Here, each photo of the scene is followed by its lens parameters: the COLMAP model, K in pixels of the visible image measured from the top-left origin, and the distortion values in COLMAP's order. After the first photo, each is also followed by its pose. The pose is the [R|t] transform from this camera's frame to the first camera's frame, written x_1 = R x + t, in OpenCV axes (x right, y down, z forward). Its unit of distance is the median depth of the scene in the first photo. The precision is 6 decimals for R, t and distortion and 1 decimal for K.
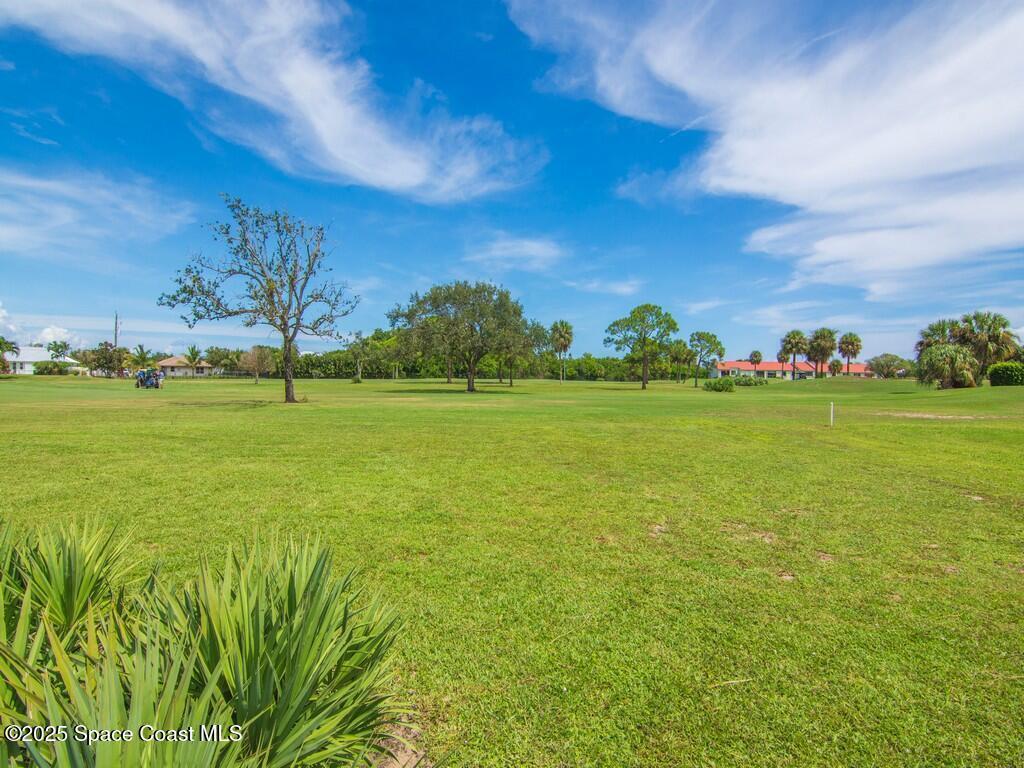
lens RADIAL K [[503.9, 0, 506.0], [0, 503.9, 377.3], [0, 0, 1]] dist [-0.013035, -0.006109]
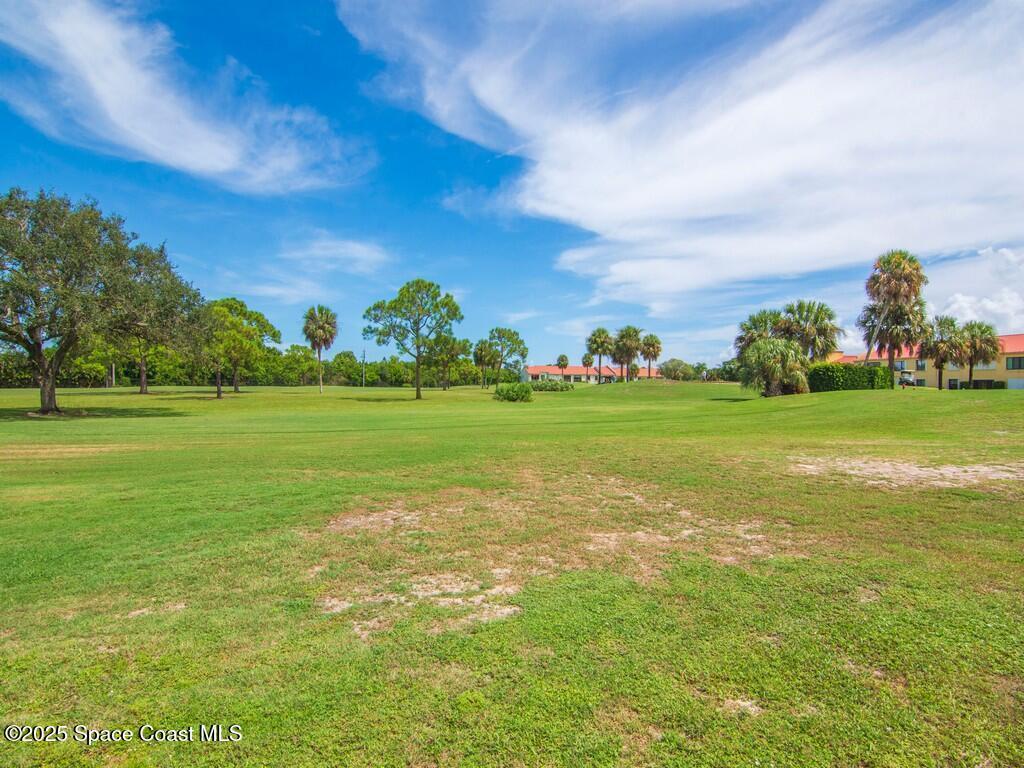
lens RADIAL K [[511.8, 0, 502.4], [0, 511.8, 369.5], [0, 0, 1]] dist [-0.017815, -0.000311]
pose [[0.942308, 0.000828, 0.334745, 0.113153], [0.007933, 0.999661, -0.024804, 0.000527], [-0.334652, 0.026028, 0.941982, 0.213541]]
